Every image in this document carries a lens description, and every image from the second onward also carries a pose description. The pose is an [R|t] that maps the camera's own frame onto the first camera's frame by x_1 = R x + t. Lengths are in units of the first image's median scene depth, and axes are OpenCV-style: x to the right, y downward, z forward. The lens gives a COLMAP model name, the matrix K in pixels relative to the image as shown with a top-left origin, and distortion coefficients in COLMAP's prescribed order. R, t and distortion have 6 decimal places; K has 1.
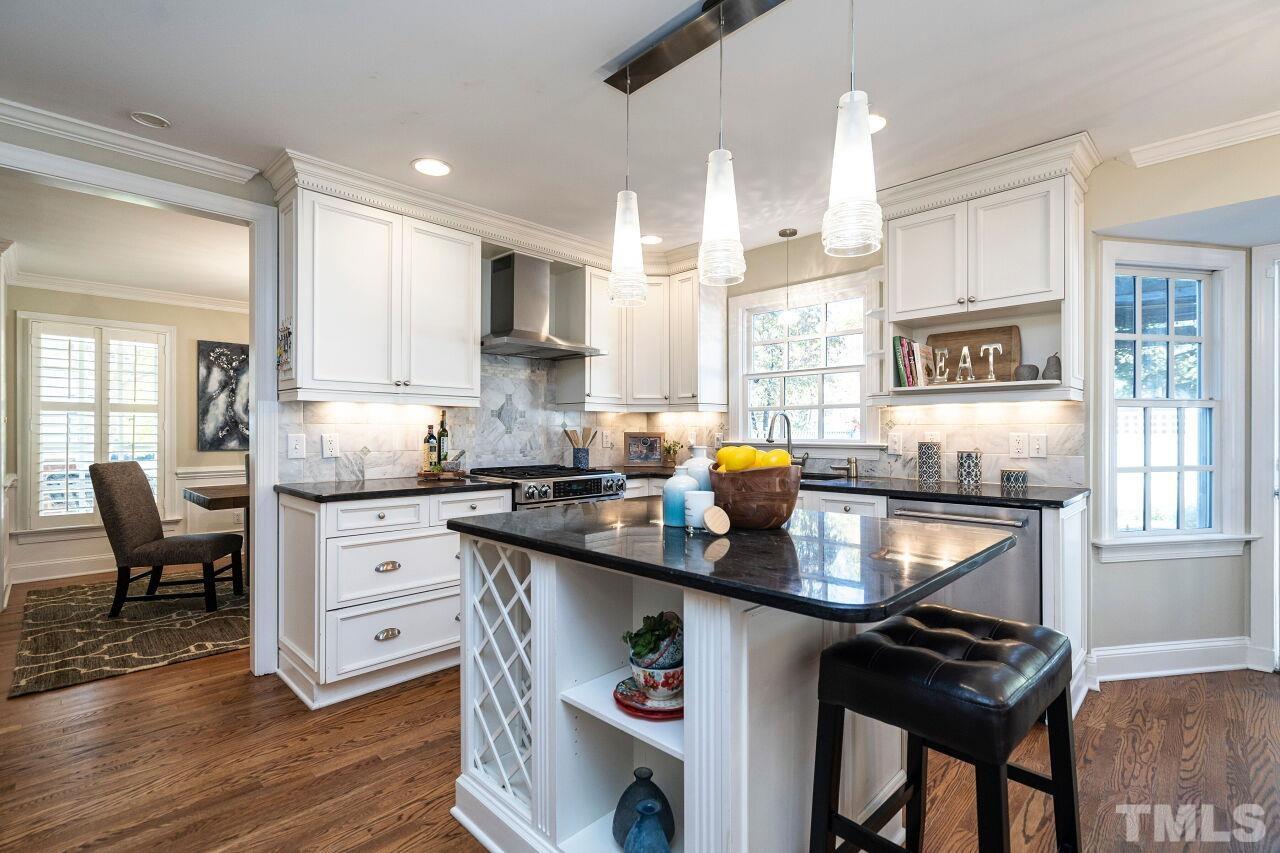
lens RADIAL K [[581.7, 0, 642.0], [0, 581.7, 432.4], [0, 0, 1]] dist [0.001151, 0.000175]
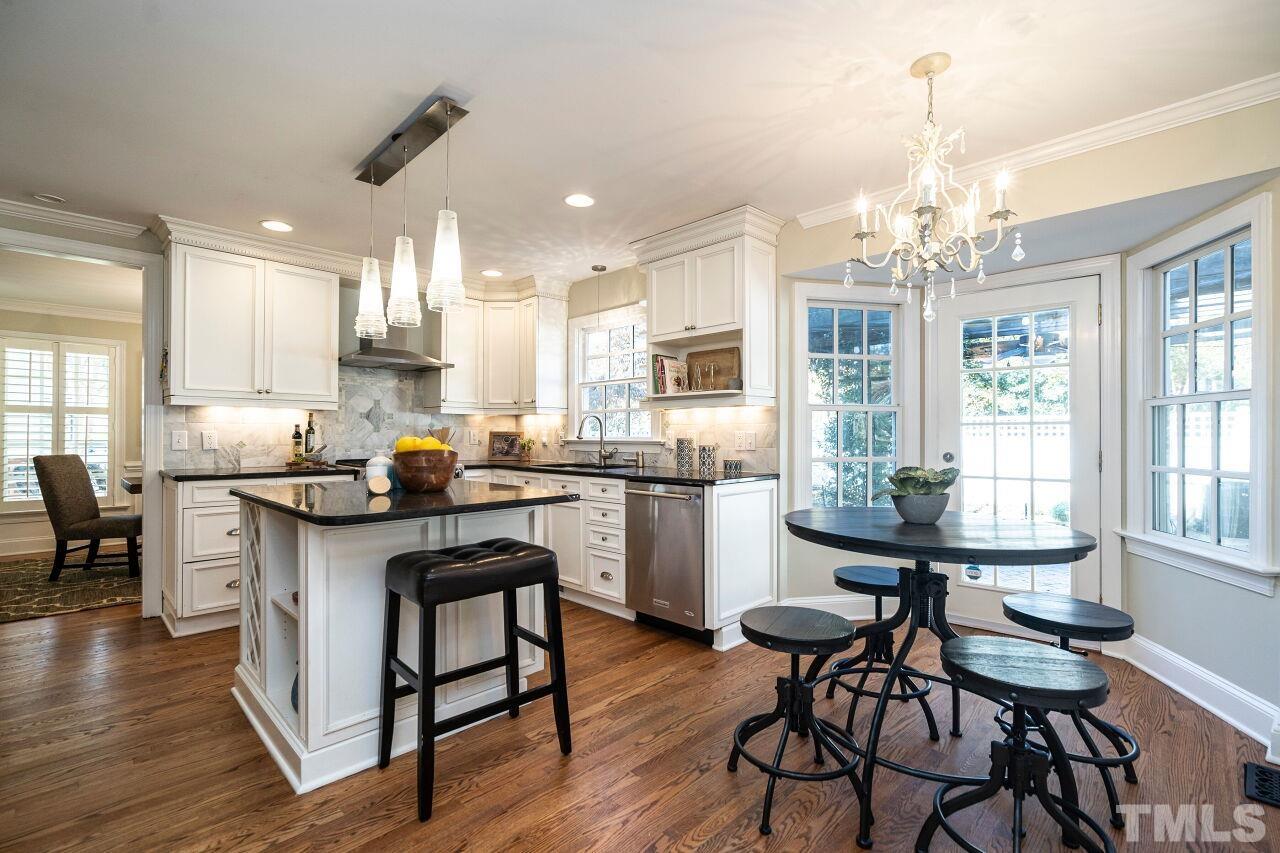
lens RADIAL K [[574.9, 0, 641.5], [0, 574.9, 435.7], [0, 0, 1]] dist [0.000466, 0.001328]
pose [[0.999975, 0.001662, -0.006828, 0.378026], [-0.001664, 0.999999, -0.000229, 0.010579], [0.006827, 0.000241, 0.999977, -0.228486]]
